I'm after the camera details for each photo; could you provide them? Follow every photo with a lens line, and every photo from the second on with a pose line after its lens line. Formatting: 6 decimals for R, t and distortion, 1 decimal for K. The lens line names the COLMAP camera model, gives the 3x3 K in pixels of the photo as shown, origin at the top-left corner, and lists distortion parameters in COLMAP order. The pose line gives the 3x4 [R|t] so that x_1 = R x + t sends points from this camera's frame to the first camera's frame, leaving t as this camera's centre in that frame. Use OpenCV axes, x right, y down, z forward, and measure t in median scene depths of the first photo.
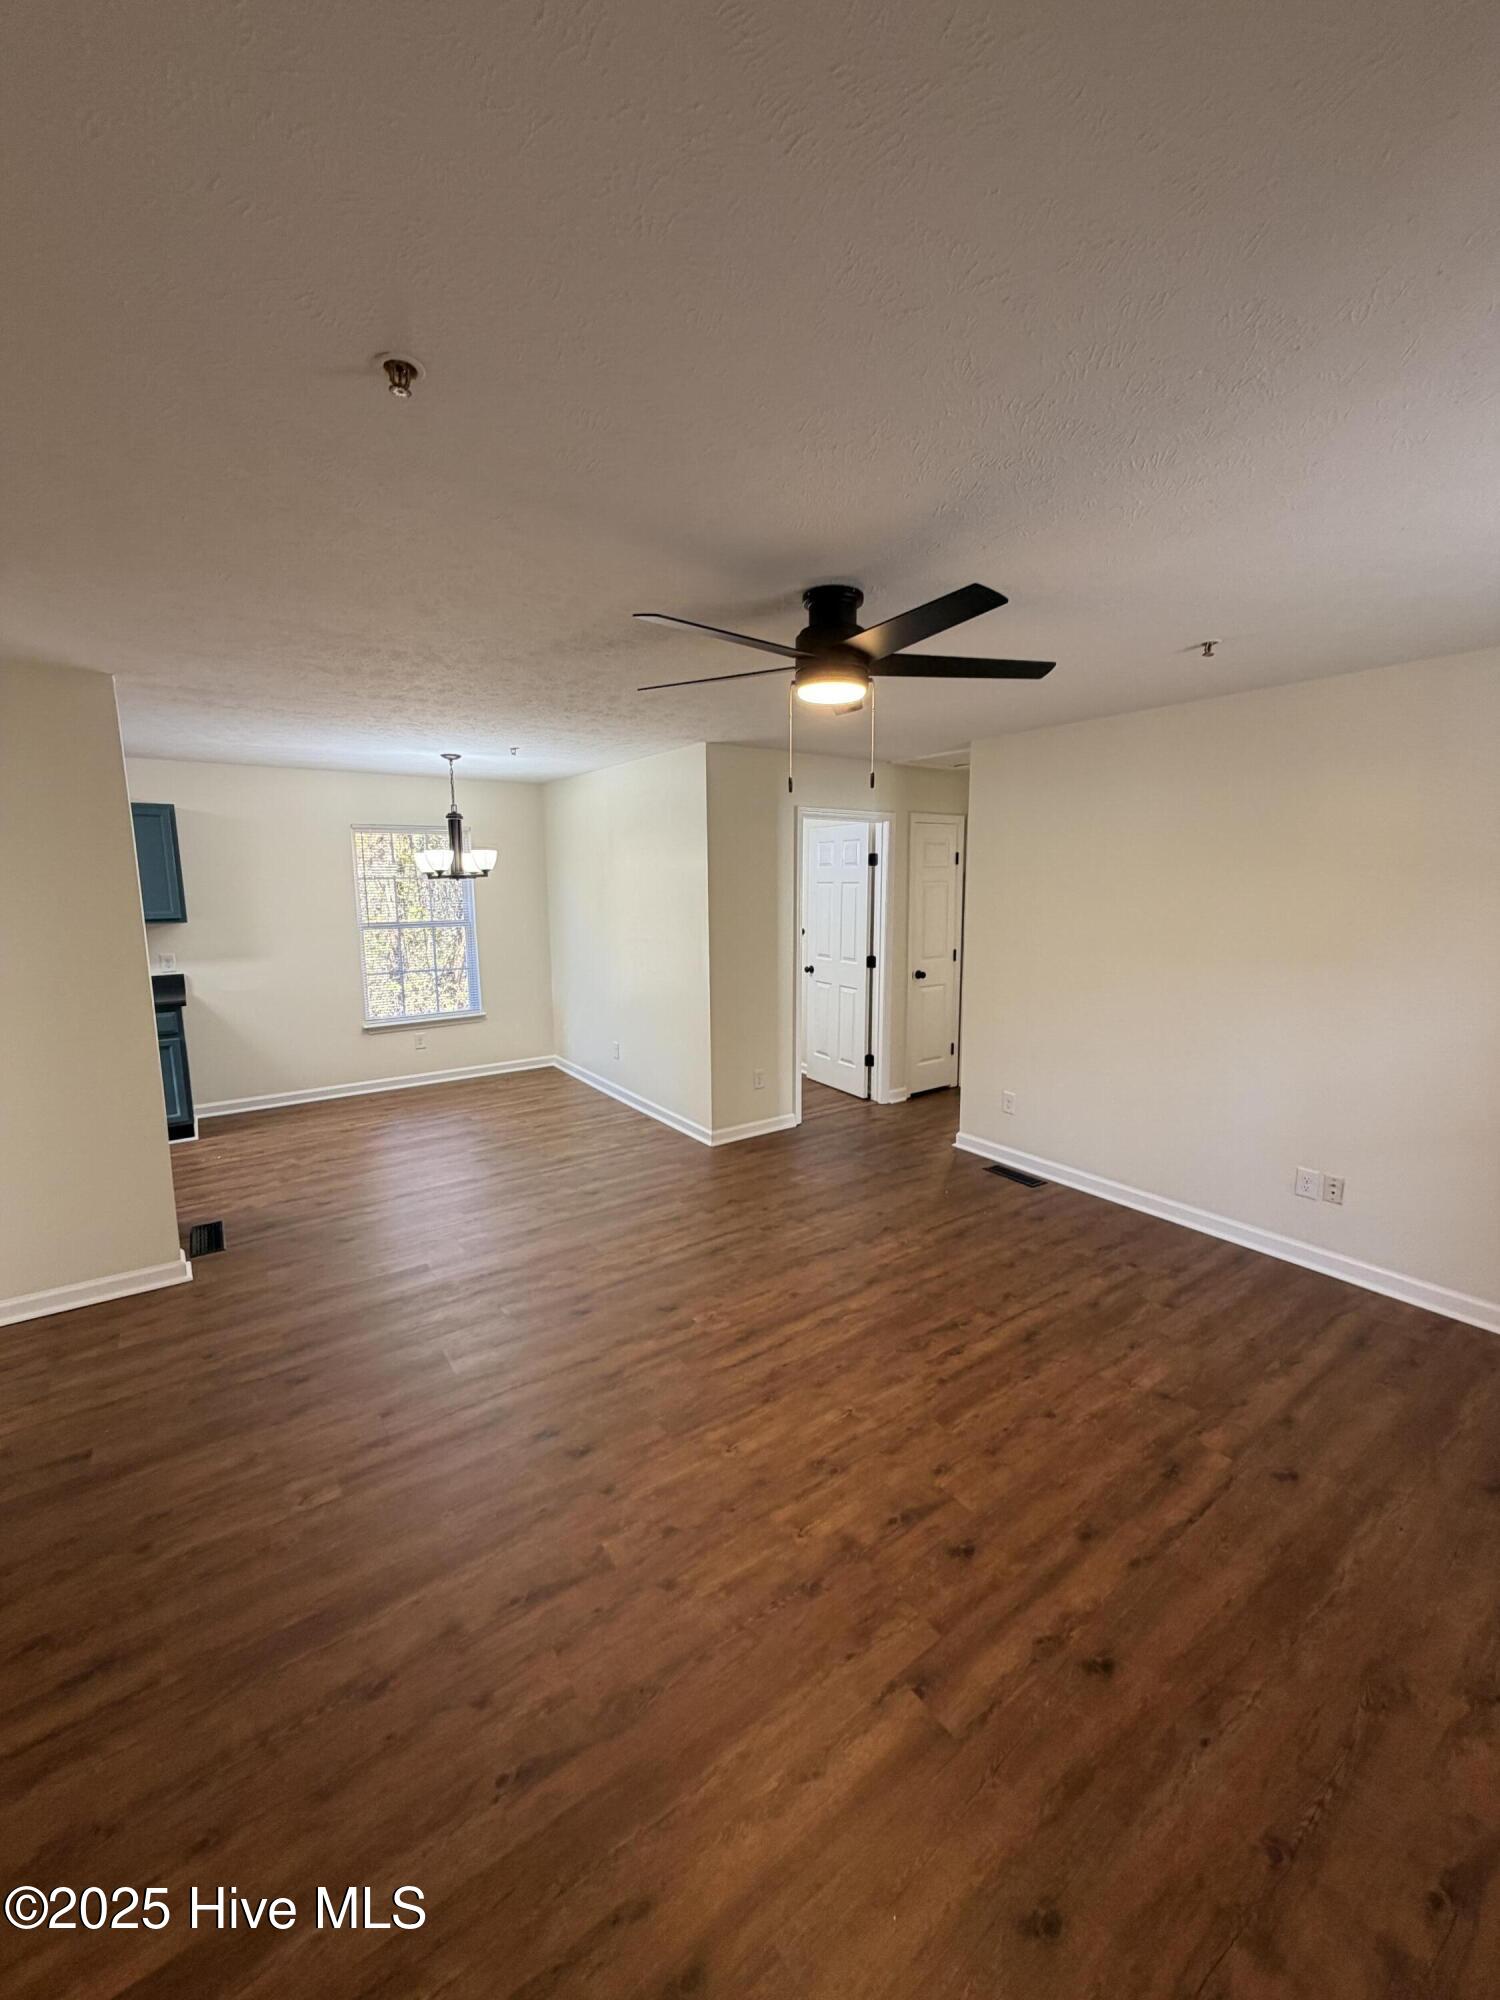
lens RADIAL K [[792.4, 0, 743.9], [0, 792.4, 1003.3], [0, 0, 1]] dist [-0.004288, 0.000667]
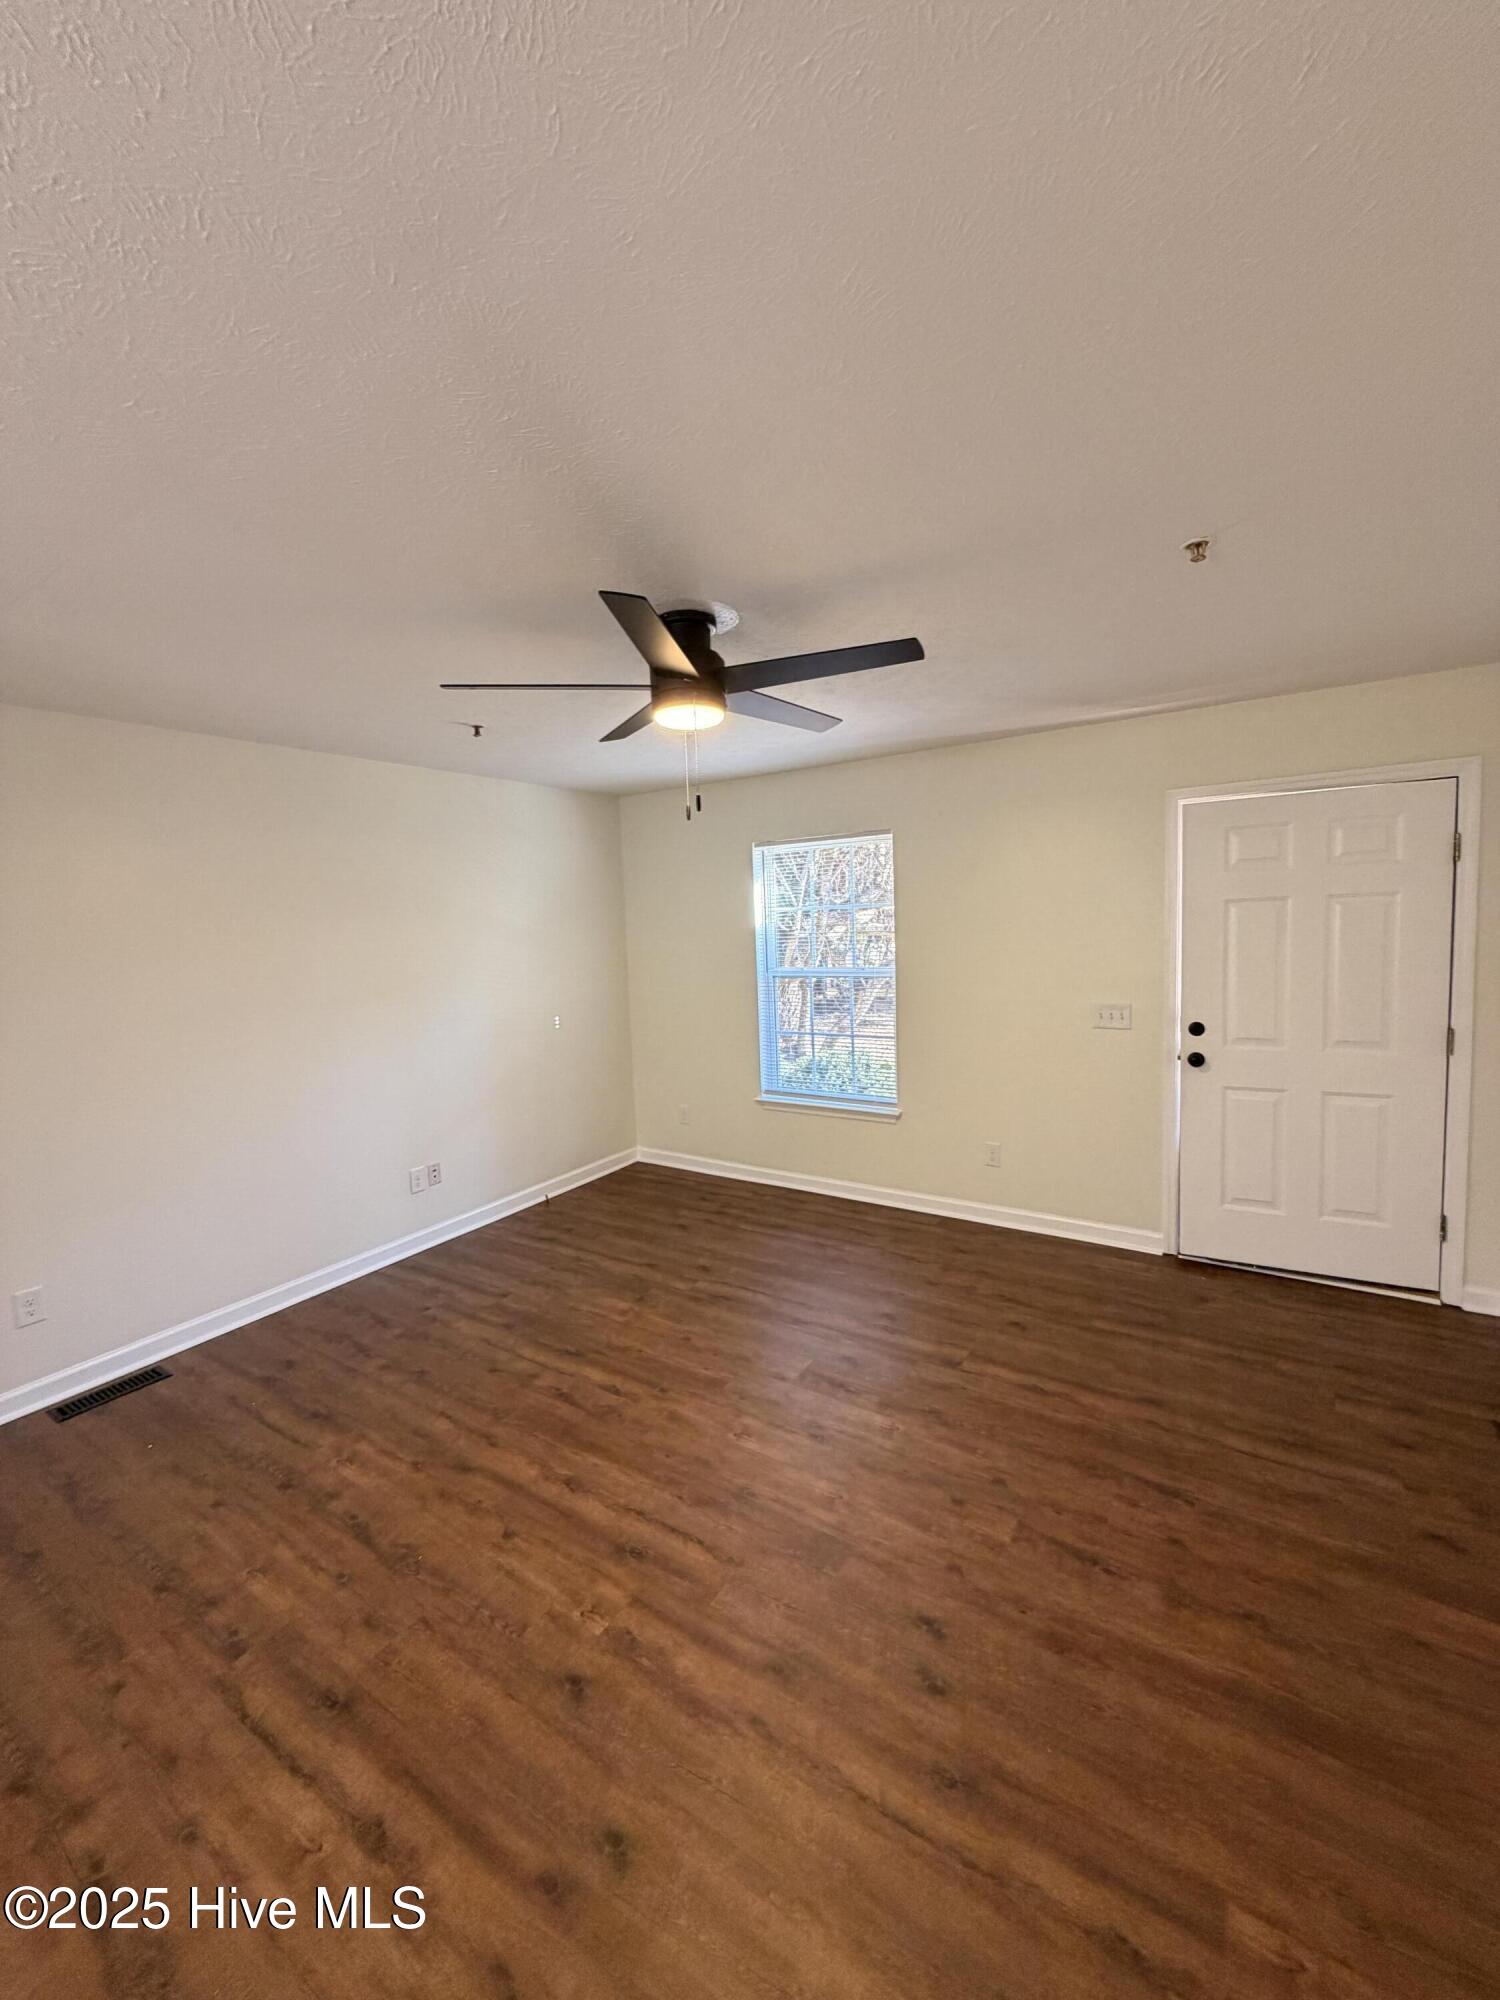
lens RADIAL K [[792.4, 0, 742.2], [0, 792.4, 990.7], [0, 0, 1]] dist [-0.004288, 0.000667]
pose [[-0.365627, -0.064722, 0.928508, -0.656523], [0.186379, 0.972284, 0.141165, -0.152102], [-0.911910, 0.224668, -0.343431, 1.029394]]
